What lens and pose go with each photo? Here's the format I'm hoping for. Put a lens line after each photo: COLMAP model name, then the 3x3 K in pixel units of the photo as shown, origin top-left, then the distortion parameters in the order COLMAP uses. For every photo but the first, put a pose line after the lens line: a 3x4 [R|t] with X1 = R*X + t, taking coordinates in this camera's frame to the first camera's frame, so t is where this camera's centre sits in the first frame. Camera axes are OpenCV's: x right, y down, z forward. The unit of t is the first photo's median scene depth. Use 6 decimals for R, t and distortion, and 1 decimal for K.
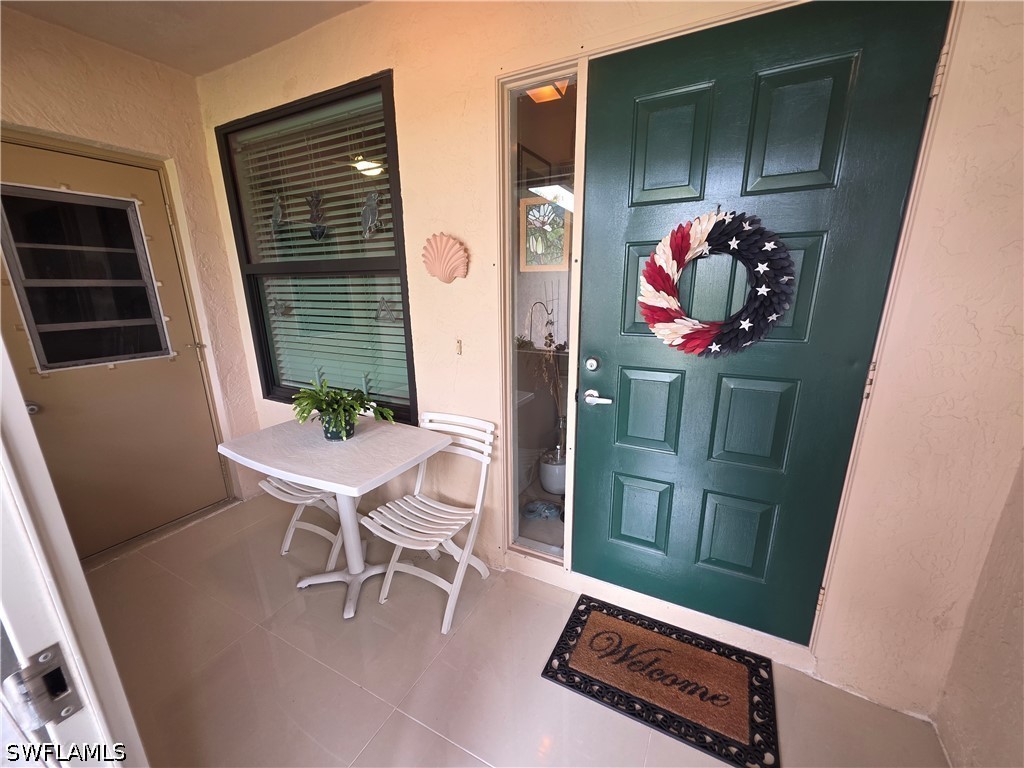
lens RADIAL K [[403.2, 0, 513.1], [0, 403.2, 386.2], [0, 0, 1]] dist [0.001313, -0.000674]
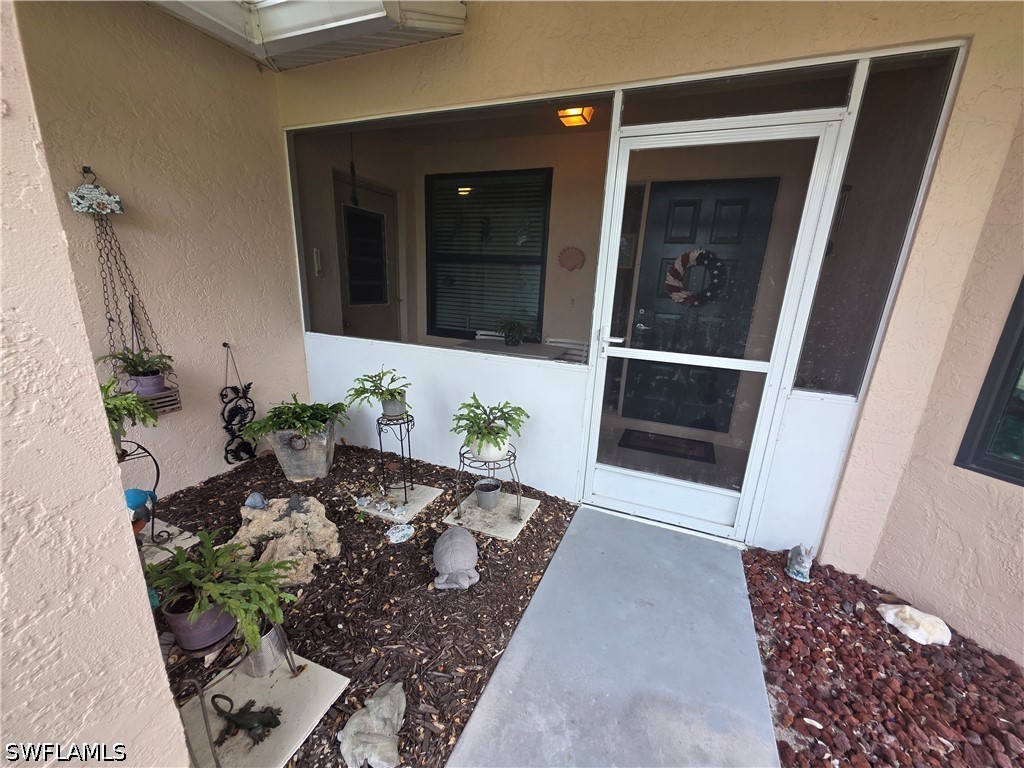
lens RADIAL K [[403.2, 0, 512.7], [0, 403.2, 386.6], [0, 0, 1]] dist [0.001313, -0.000674]
pose [[0.991876, 0.024307, 0.124861, -0.902088], [-0.026078, 0.999581, 0.012563, 0.407596], [-0.124504, -0.015717, 0.992095, -1.305994]]
